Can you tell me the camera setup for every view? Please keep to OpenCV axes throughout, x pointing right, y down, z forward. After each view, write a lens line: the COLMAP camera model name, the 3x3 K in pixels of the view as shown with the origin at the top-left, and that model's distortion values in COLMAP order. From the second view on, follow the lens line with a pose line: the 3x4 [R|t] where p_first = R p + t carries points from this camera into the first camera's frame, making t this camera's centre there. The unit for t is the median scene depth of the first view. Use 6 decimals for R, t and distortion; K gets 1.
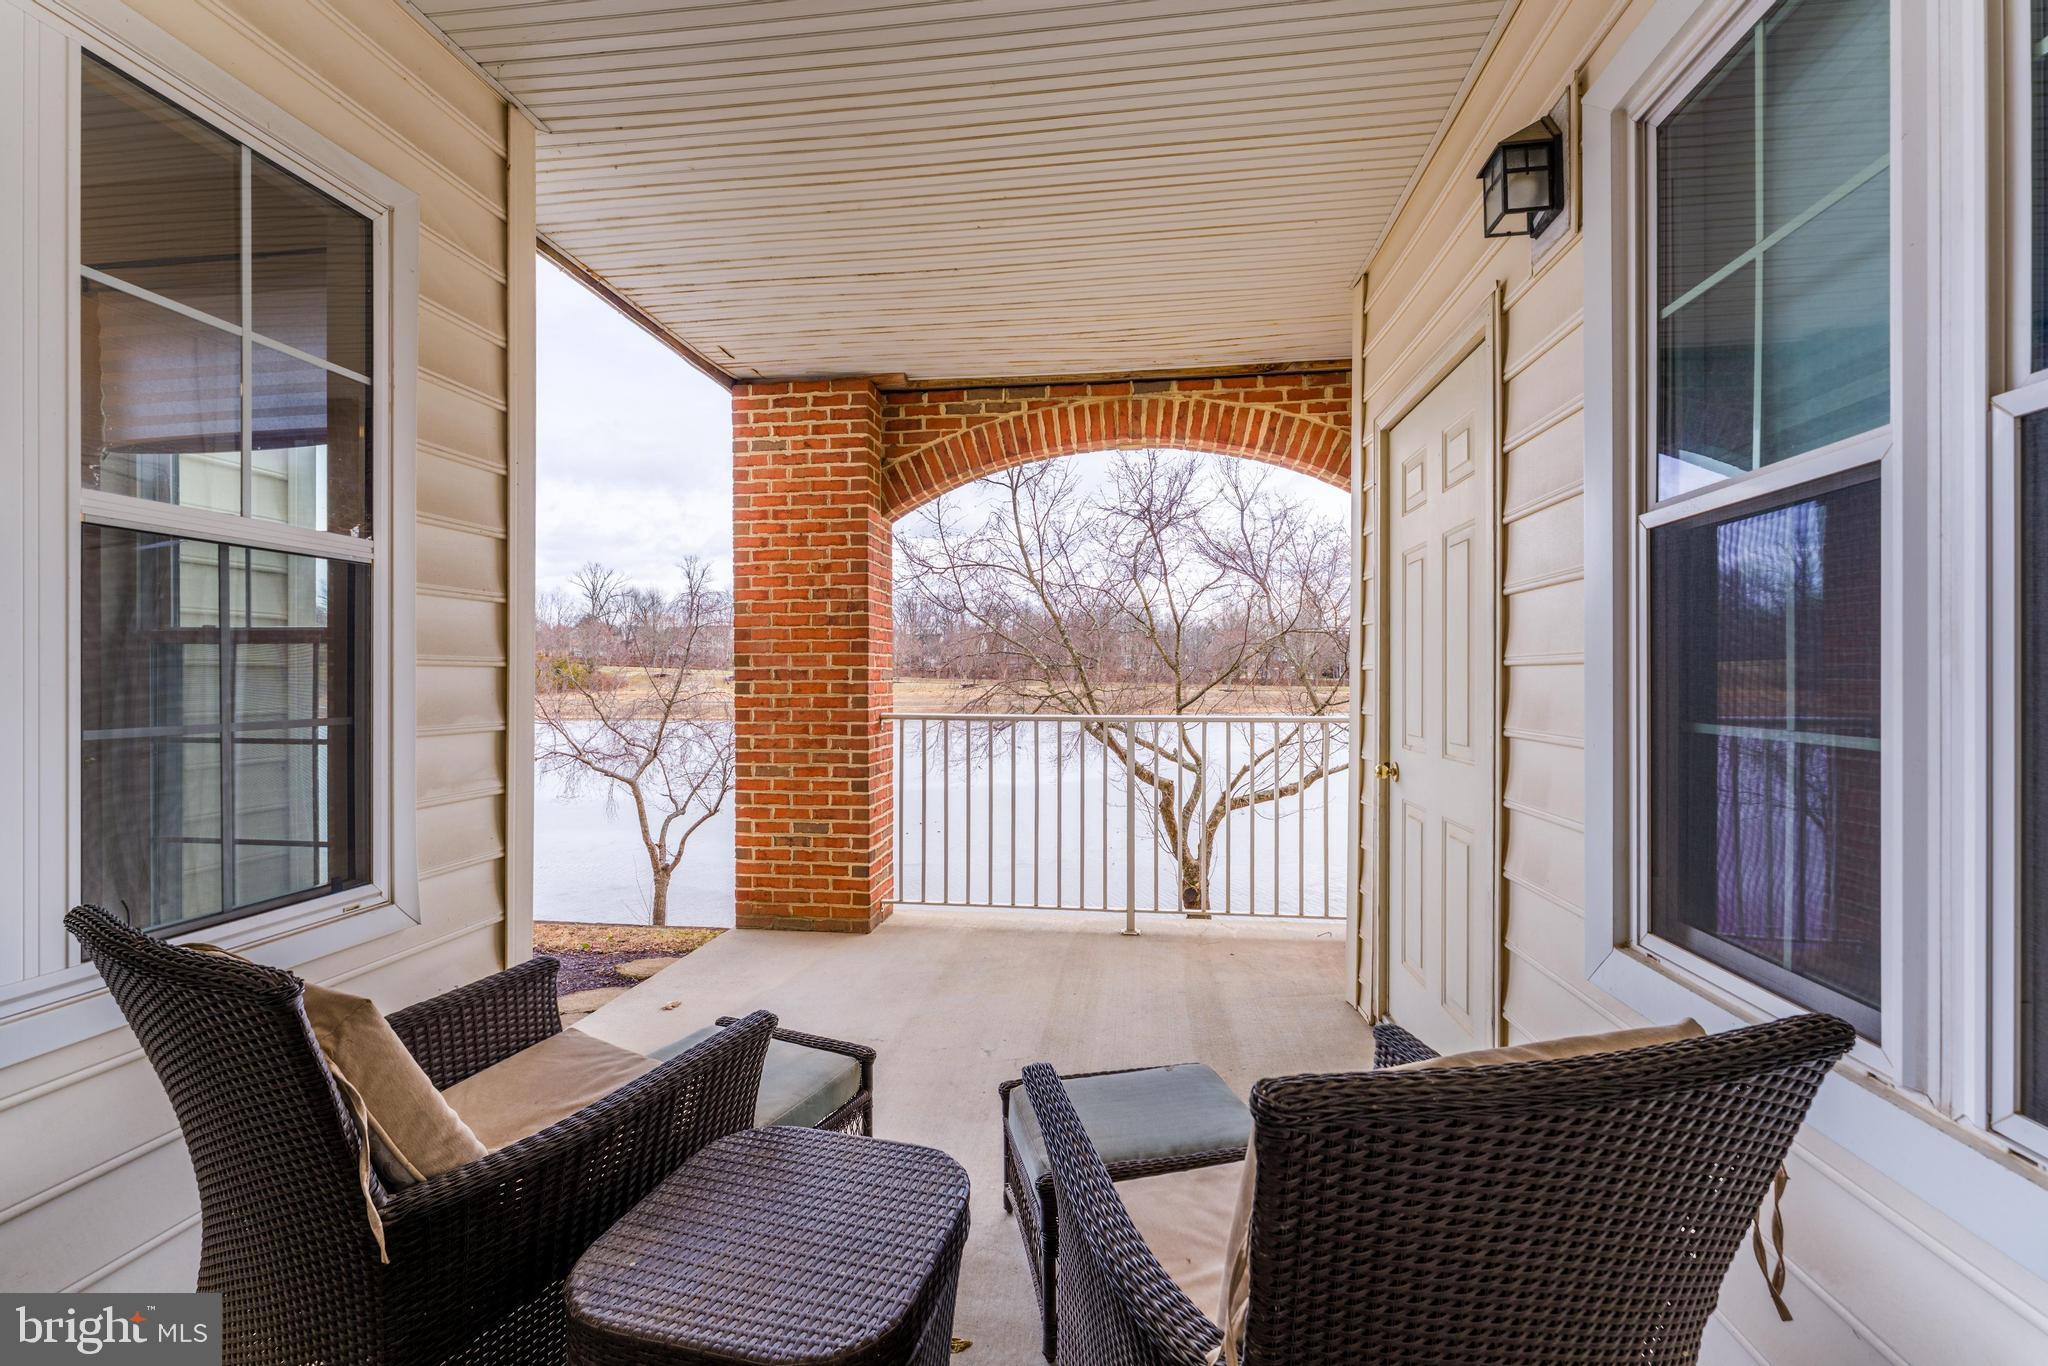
lens RADIAL K [[826.2, 0, 1019.8], [0, 826.2, 676.0], [0, 0, 1]] dist [0.000226, -0.000371]
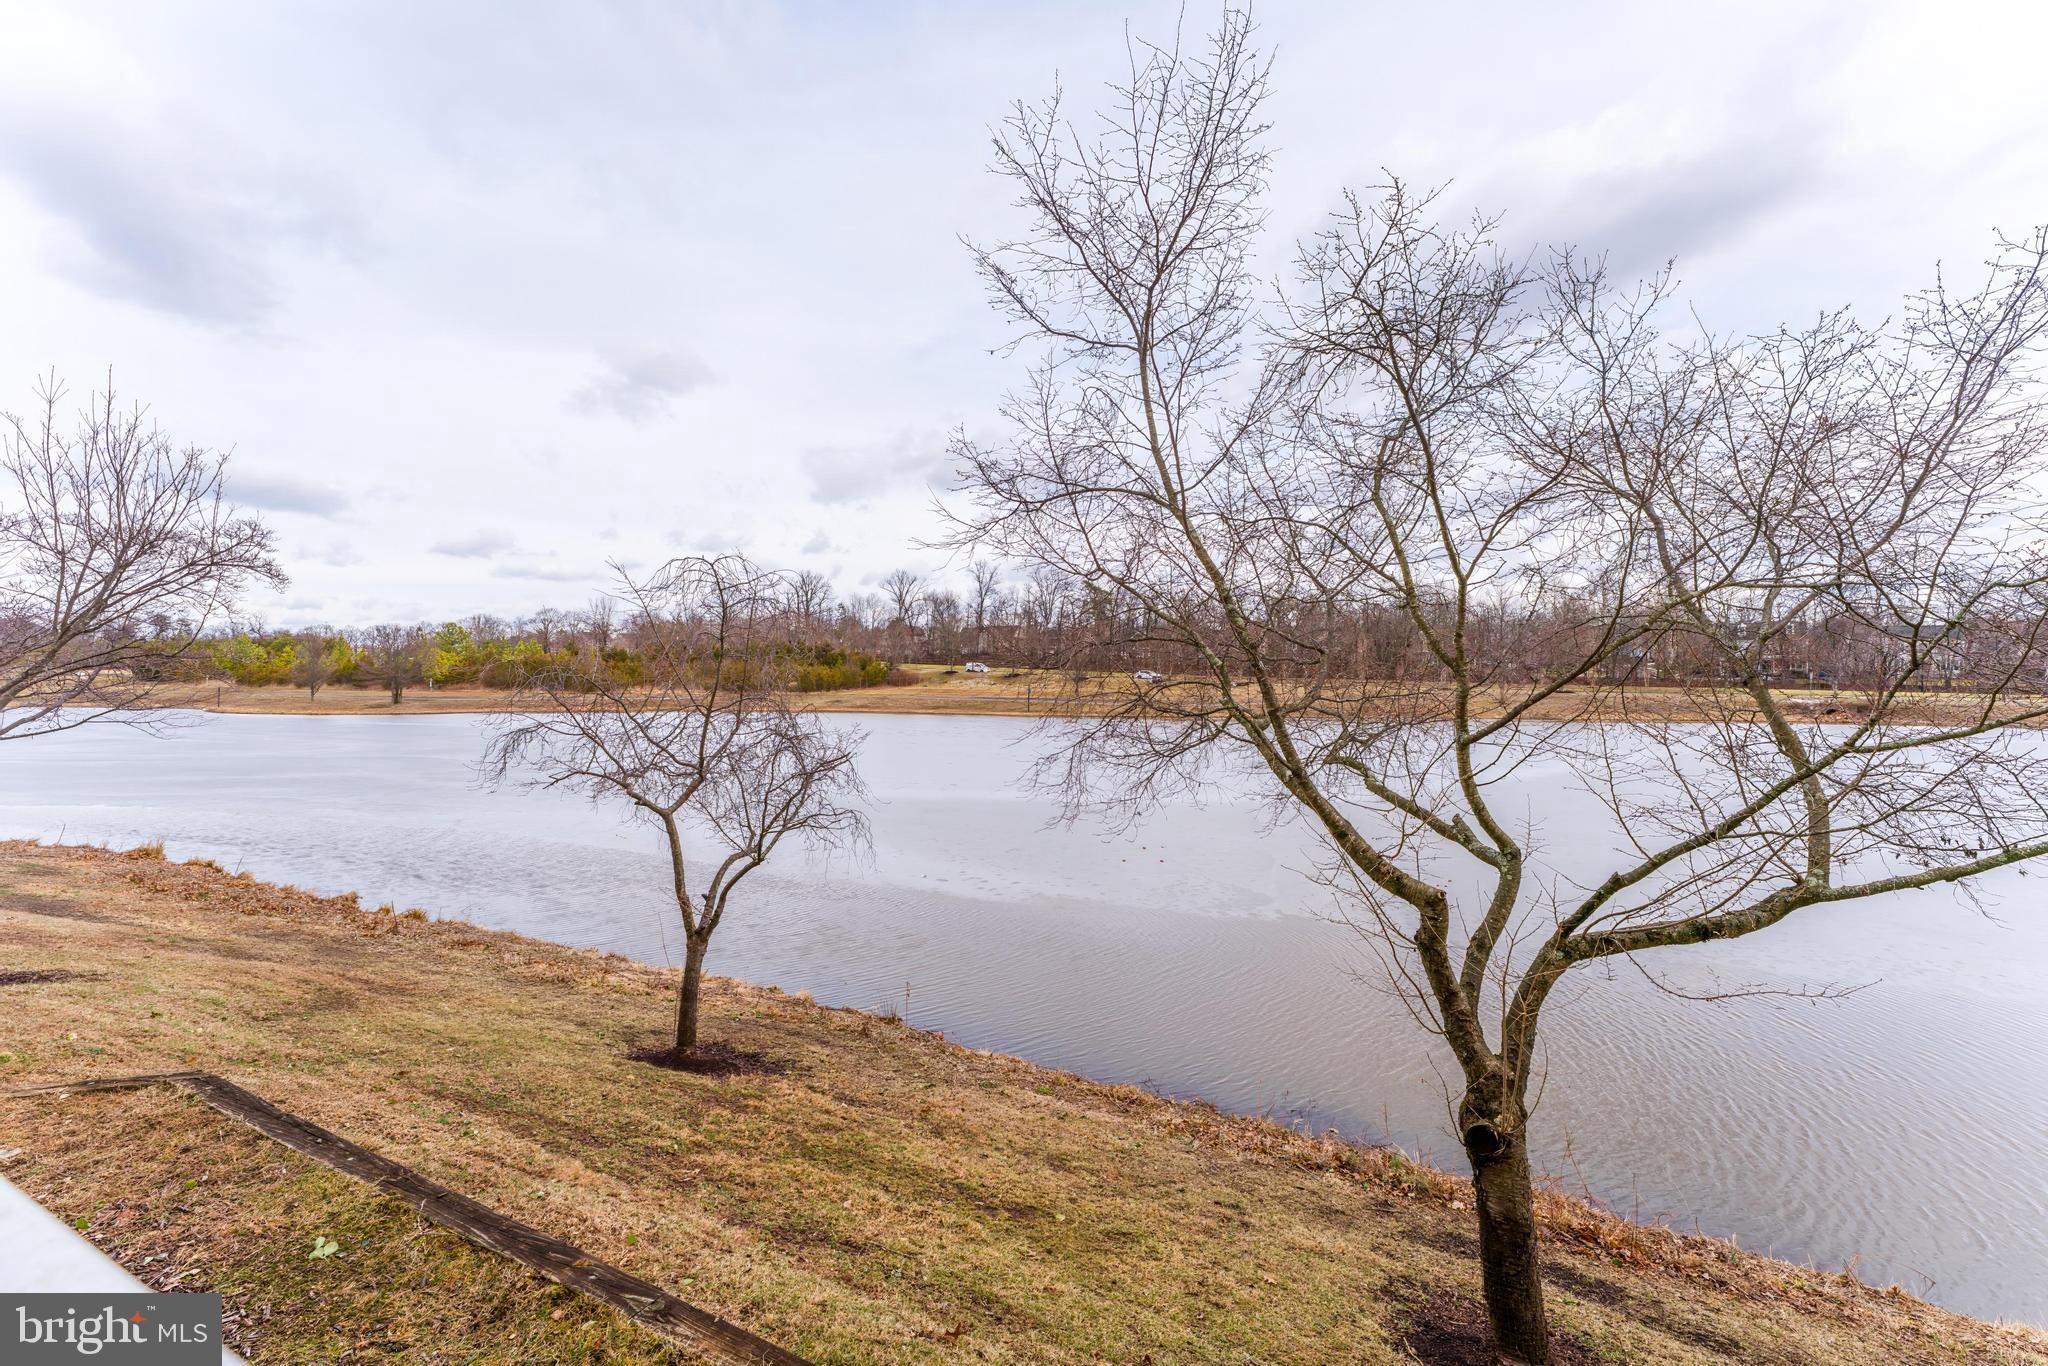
lens RADIAL K [[826.2, 0, 1030.8], [0, 826.2, 676.1], [0, 0, 1]] dist [0.000226, -0.000371]
pose [[0.950161, 0.004354, -0.311730, 0.097845], [-0.003393, 0.999988, 0.003625, -0.003148], [0.311742, -0.002387, 0.950164, 0.430211]]
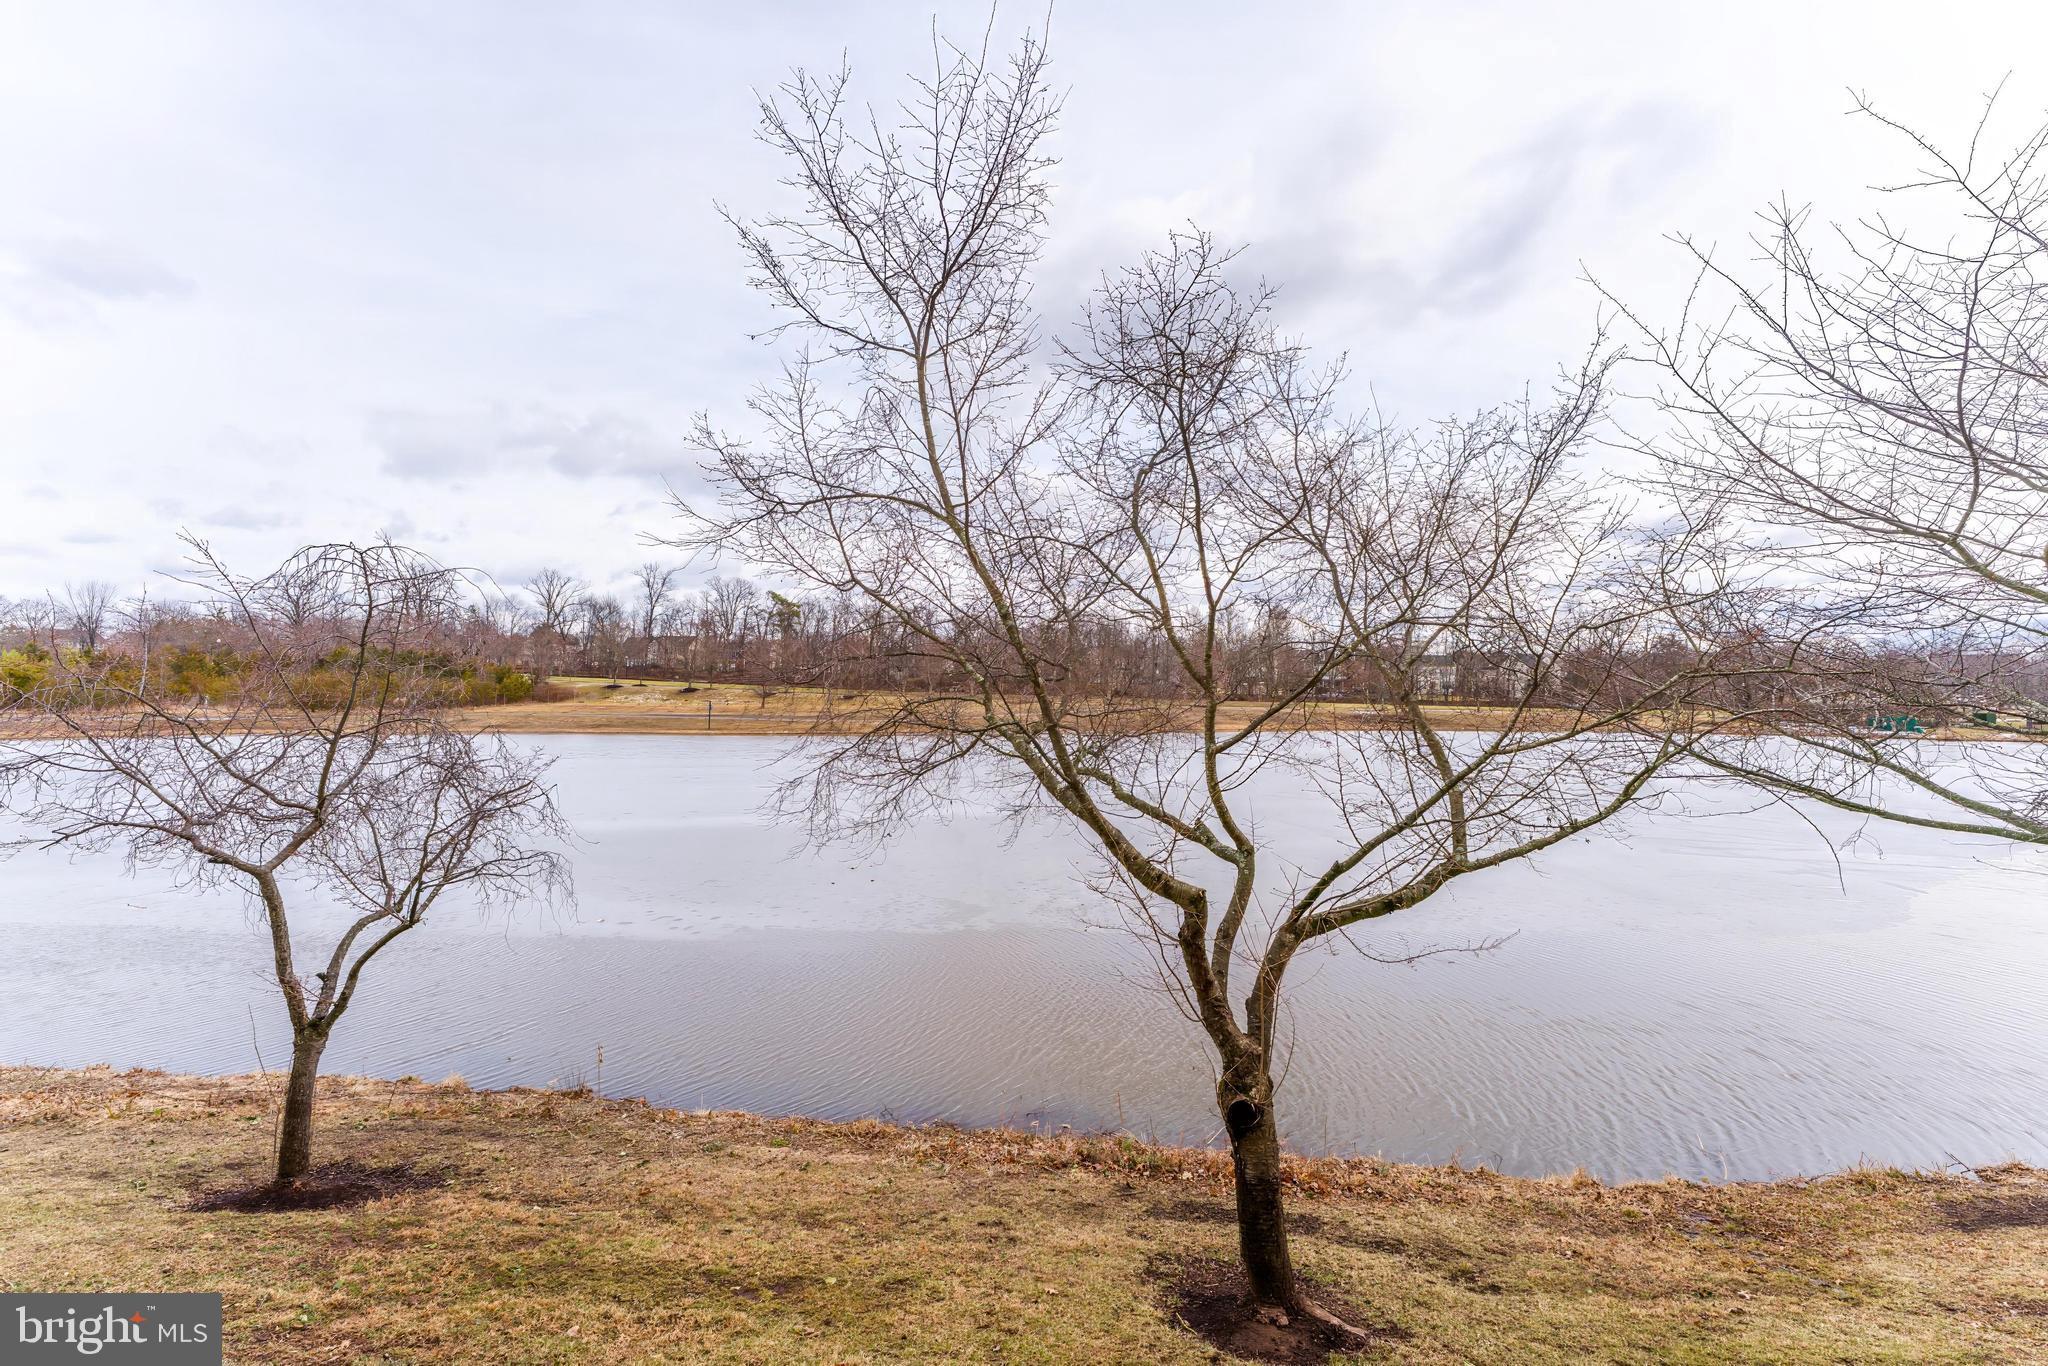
lens RADIAL K [[826.2, 0, 1035.0], [0, 826.2, 677.6], [0, 0, 1]] dist [0.000226, -0.000371]
pose [[0.998233, 0.008329, 0.058827, 0.038594], [-0.007444, 0.999856, -0.015247, -0.003204], [-0.058946, 0.014782, 0.998152, 0.440516]]
